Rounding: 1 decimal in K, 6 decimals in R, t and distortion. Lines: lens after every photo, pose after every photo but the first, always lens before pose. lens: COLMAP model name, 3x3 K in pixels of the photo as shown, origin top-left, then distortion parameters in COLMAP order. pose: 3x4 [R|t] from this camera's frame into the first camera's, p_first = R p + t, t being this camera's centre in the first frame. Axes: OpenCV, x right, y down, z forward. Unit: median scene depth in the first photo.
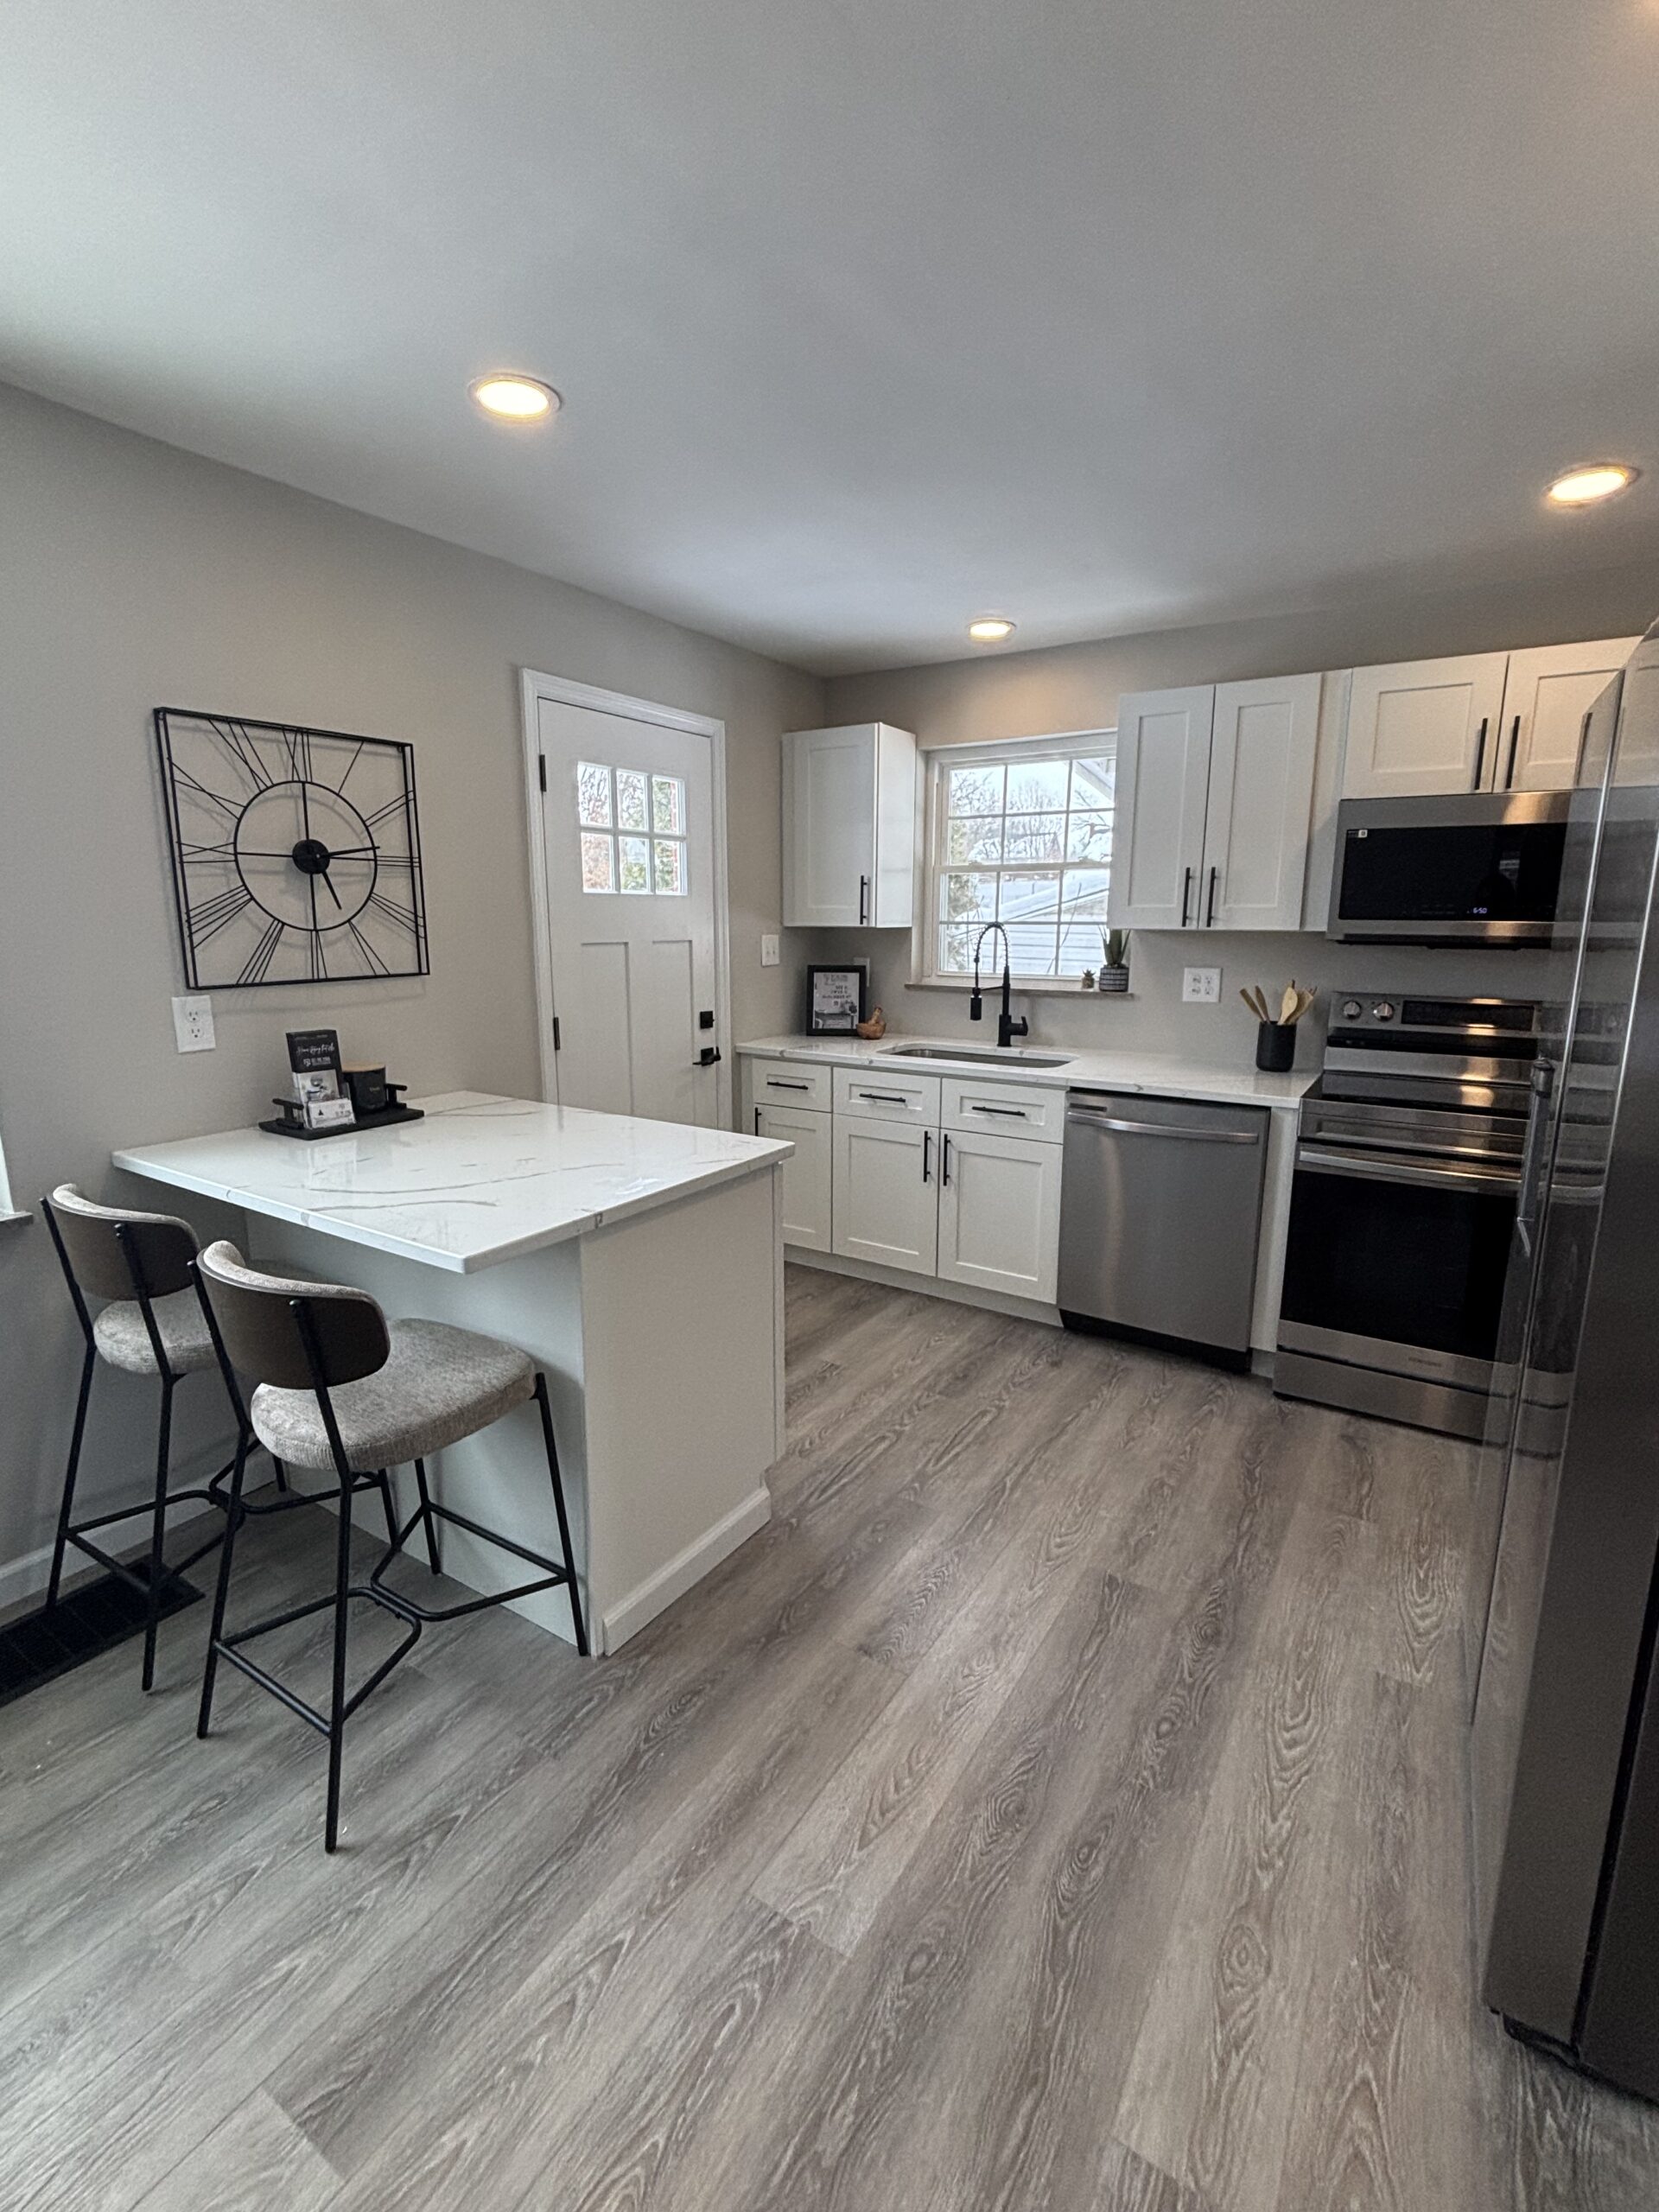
lens RADIAL K [[978.3, 0, 829.5], [0, 978.3, 1106.0], [0, 0, 1]] dist [0.018726, -0.000691]
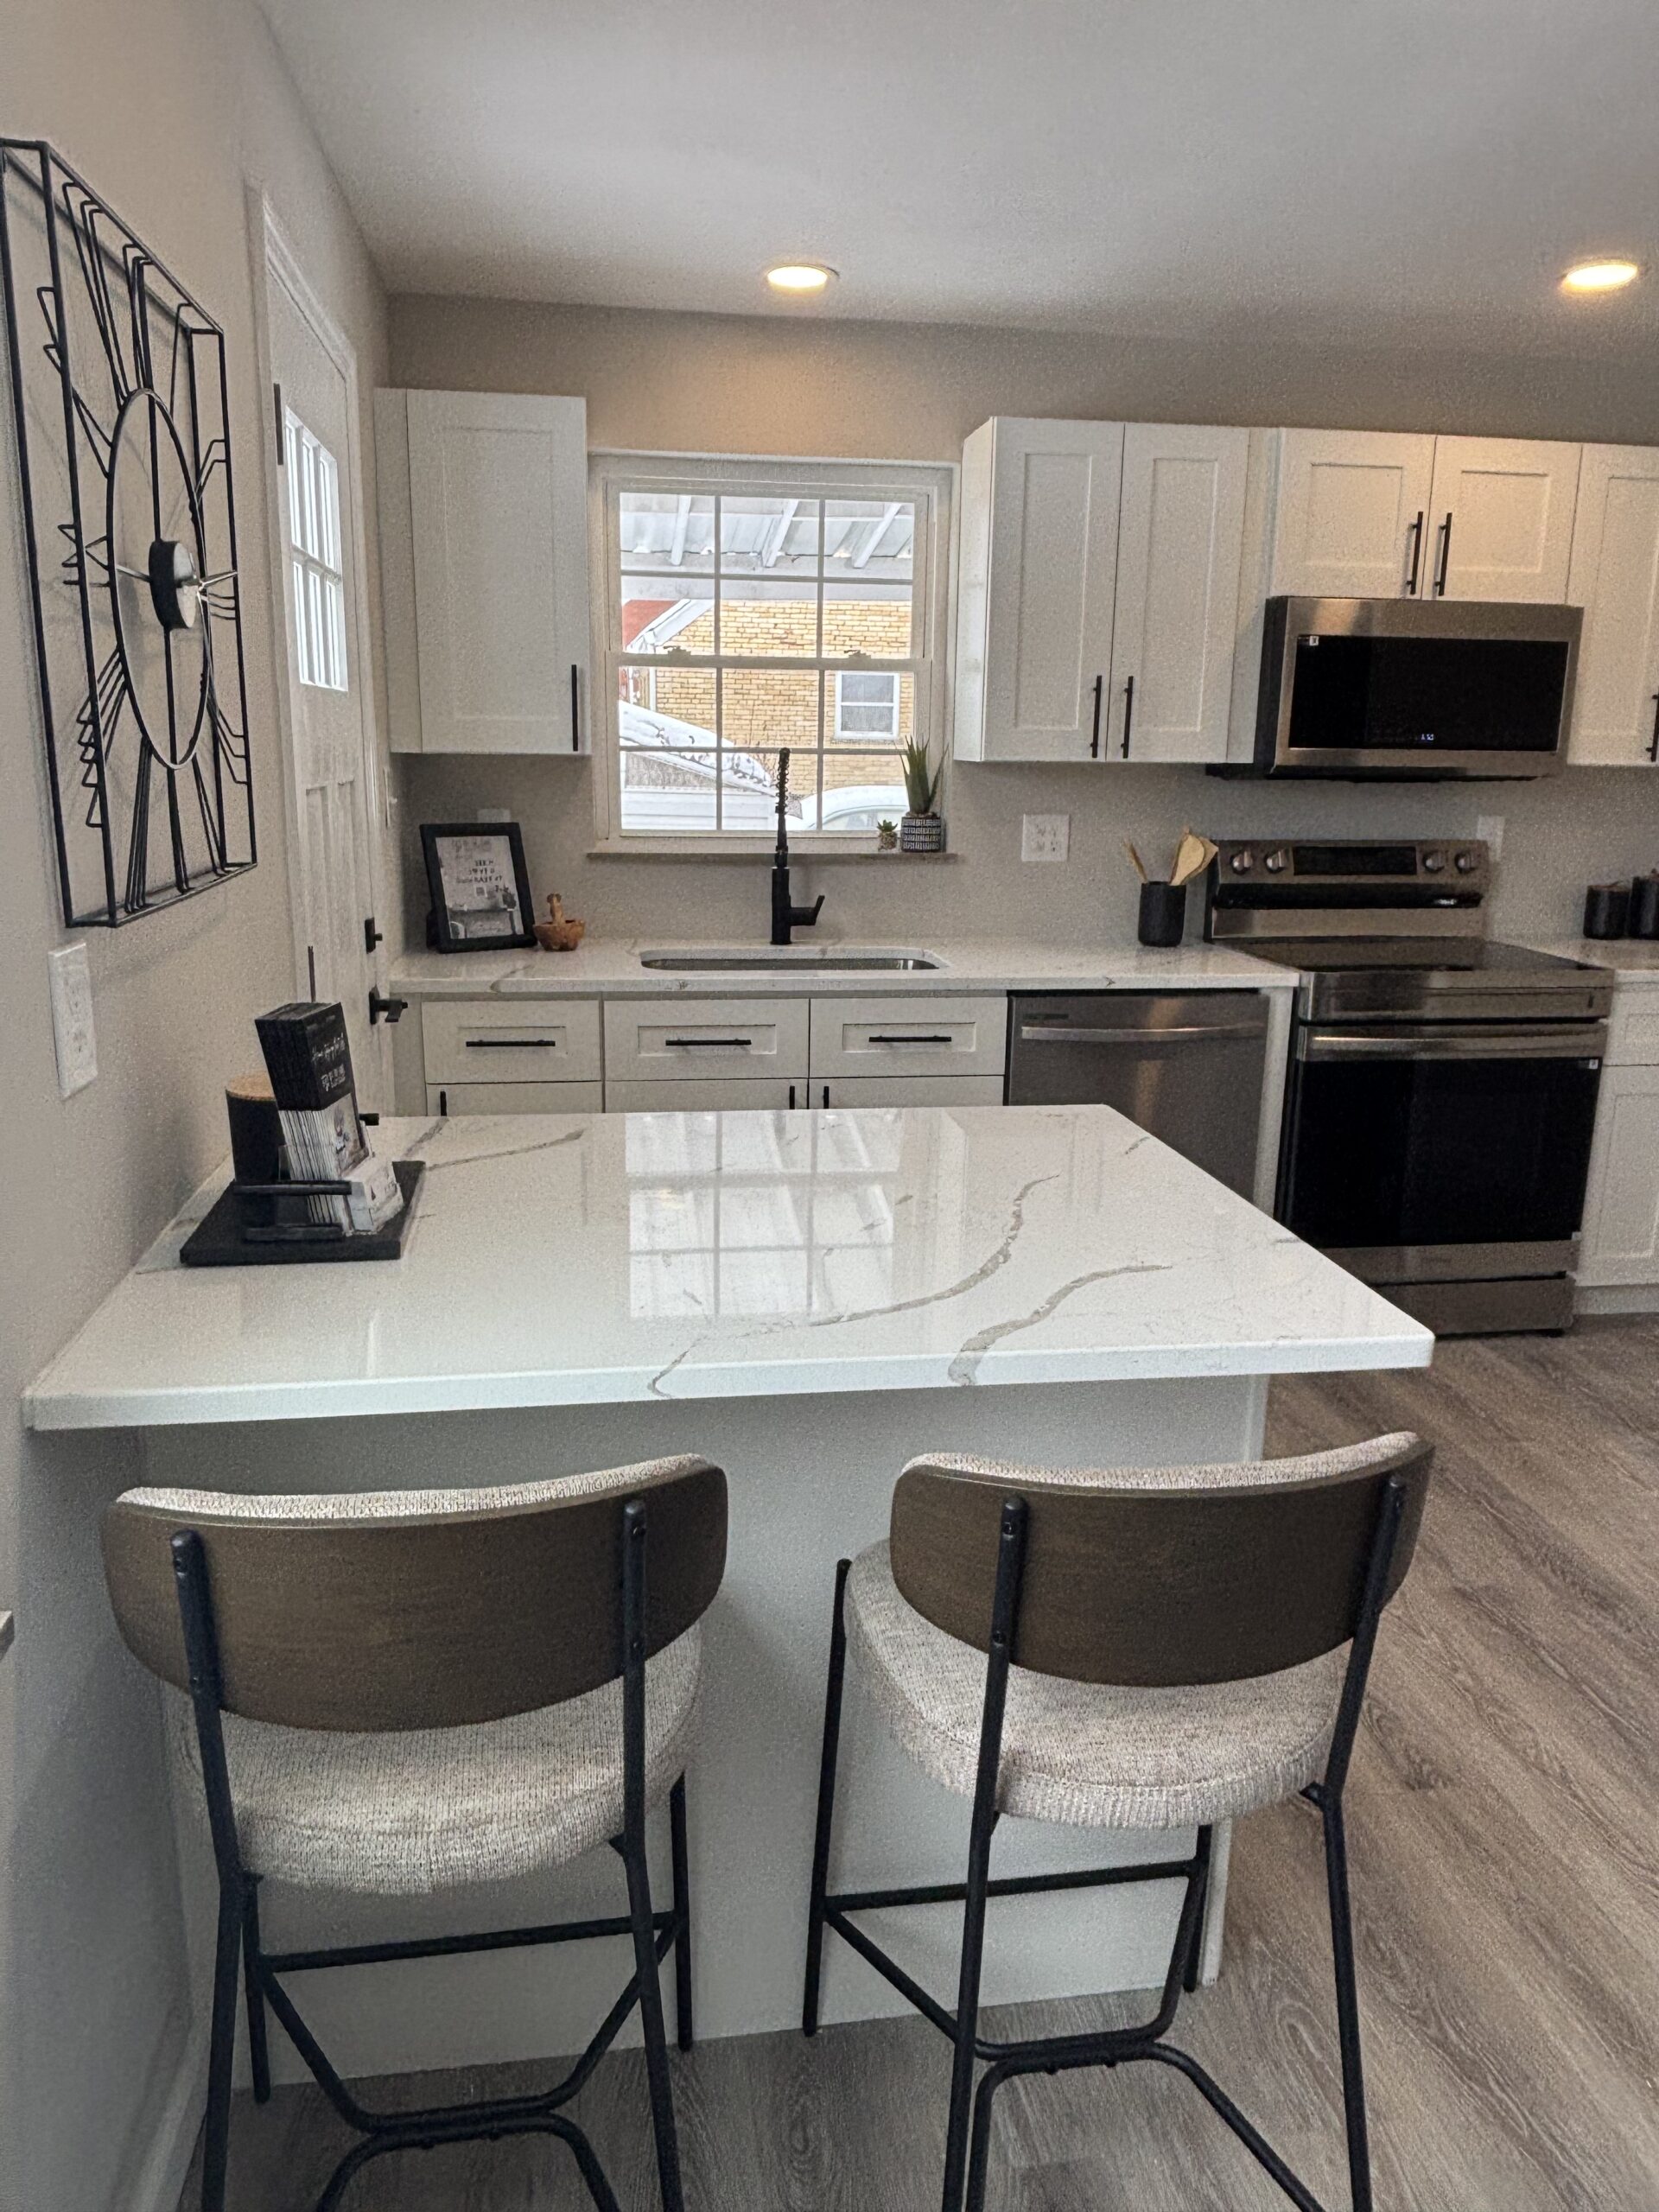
lens RADIAL K [[1551.7, 0, 829.5], [0, 1551.7, 1106.0], [0, 0, 1]] dist [0.090864, -0.042261]
pose [[0.744981, -0.144067, 0.651343, -0.549352], [0.115517, 0.989511, 0.086741, -0.046323], [-0.657007, 0.010621, 0.753809, 0.236297]]
